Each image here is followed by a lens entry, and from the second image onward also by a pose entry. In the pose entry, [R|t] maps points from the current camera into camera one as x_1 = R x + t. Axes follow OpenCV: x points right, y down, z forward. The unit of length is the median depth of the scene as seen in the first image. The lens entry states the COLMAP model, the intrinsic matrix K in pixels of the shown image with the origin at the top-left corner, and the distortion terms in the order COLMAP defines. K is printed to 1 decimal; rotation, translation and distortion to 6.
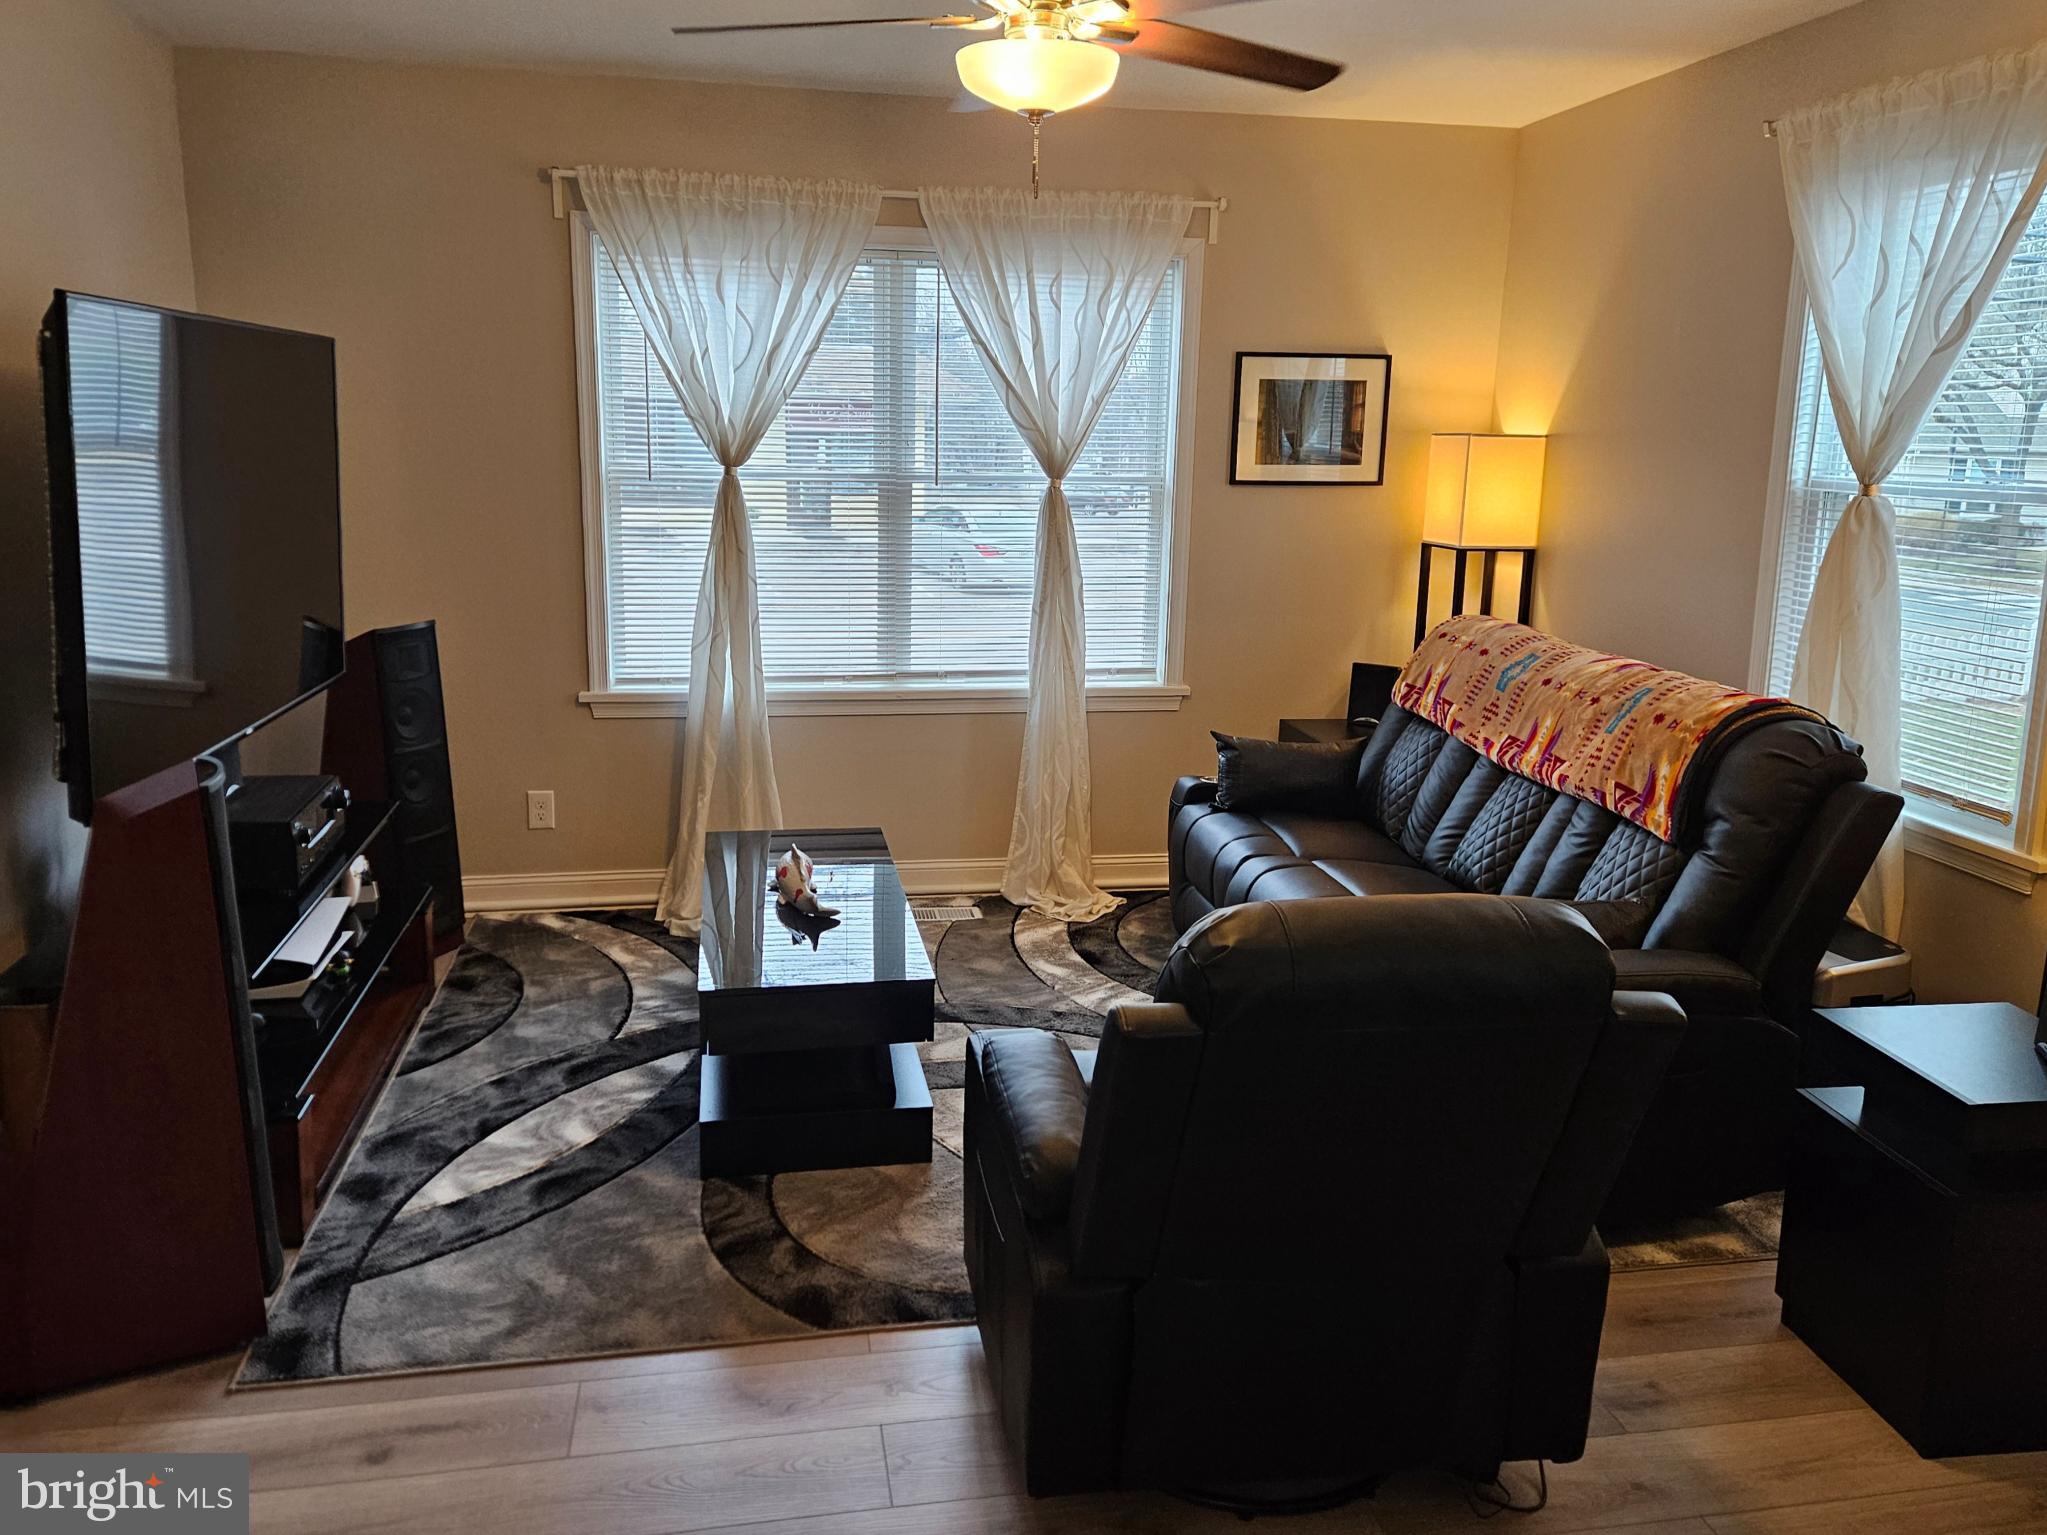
lens RADIAL K [[1503.9, 0, 1004.5], [0, 1503.9, 705.2], [0, 0, 1]] dist [0.050048, -0.021673]
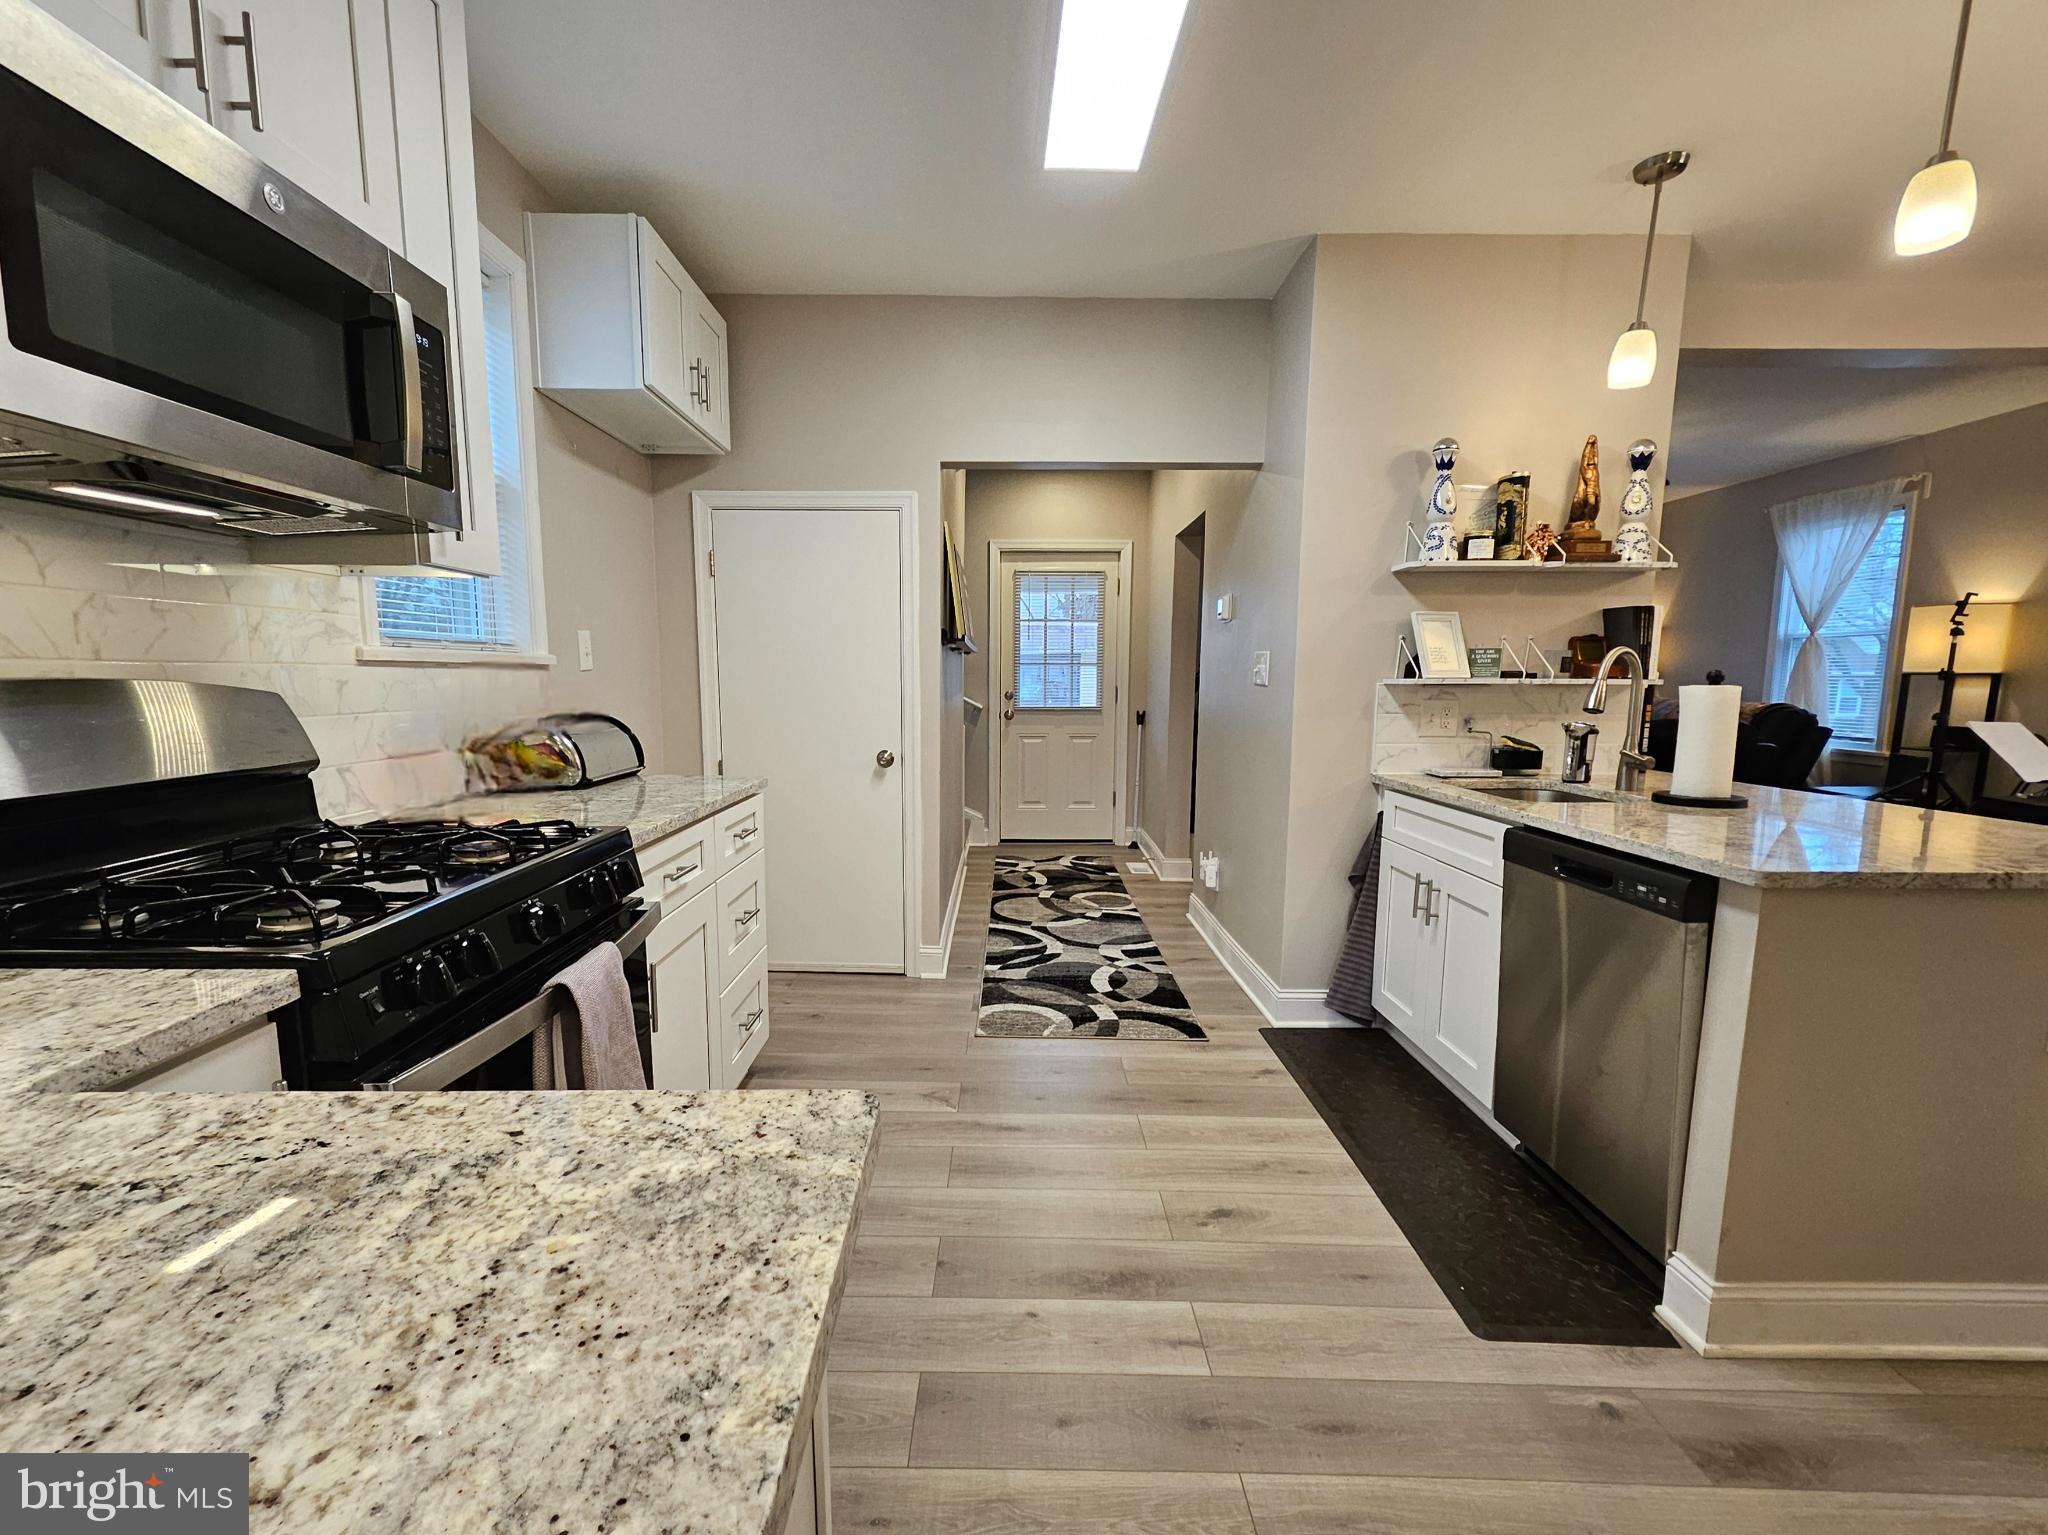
lens RADIAL K [[895.1, 0, 1008.3], [0, 895.1, 801.3], [0, 0, 1]] dist [0.006135, -0.001473]
pose [[0.981625, 0.008380, -0.190635, -0.452637], [-0.016971, 0.998910, -0.043475, 0.207061], [0.190063, 0.045912, 0.980698, -0.707118]]
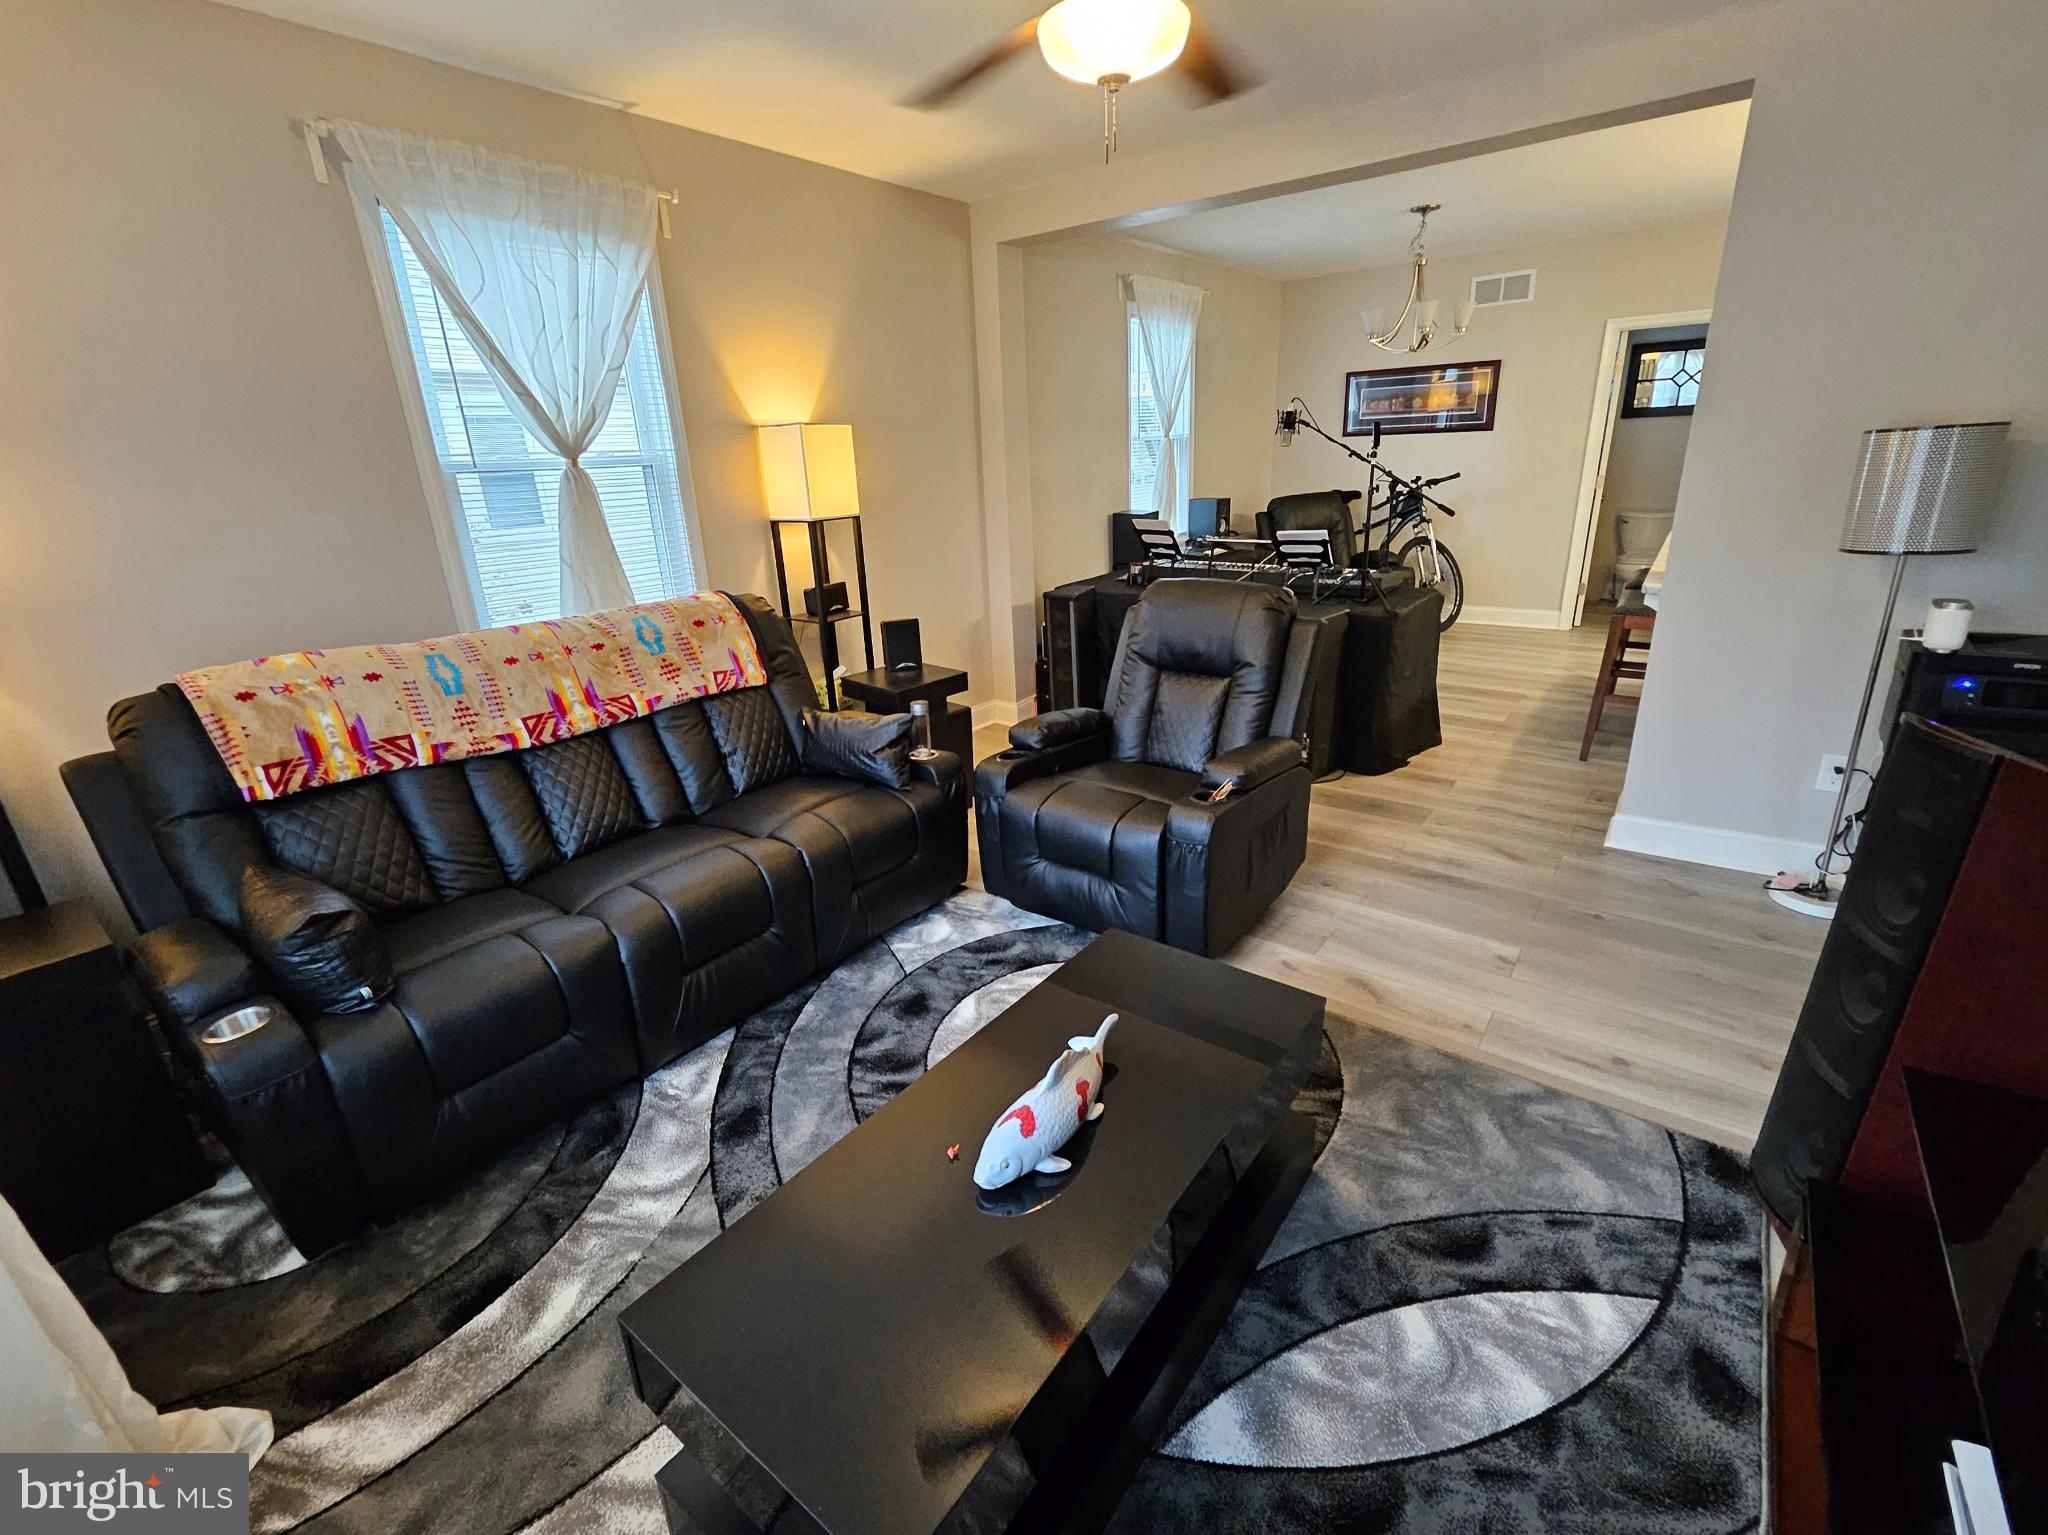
lens RADIAL K [[895.1, 0, 1019.8], [0, 895.1, 754.0], [0, 0, 1]] dist [0.006135, -0.001473]
pose [[-0.673457, -0.232159, 0.701824, -0.304758], [0.162733, 0.879554, 0.447106, -0.160577], [-0.721092, 0.415316, -0.554562, 0.978438]]
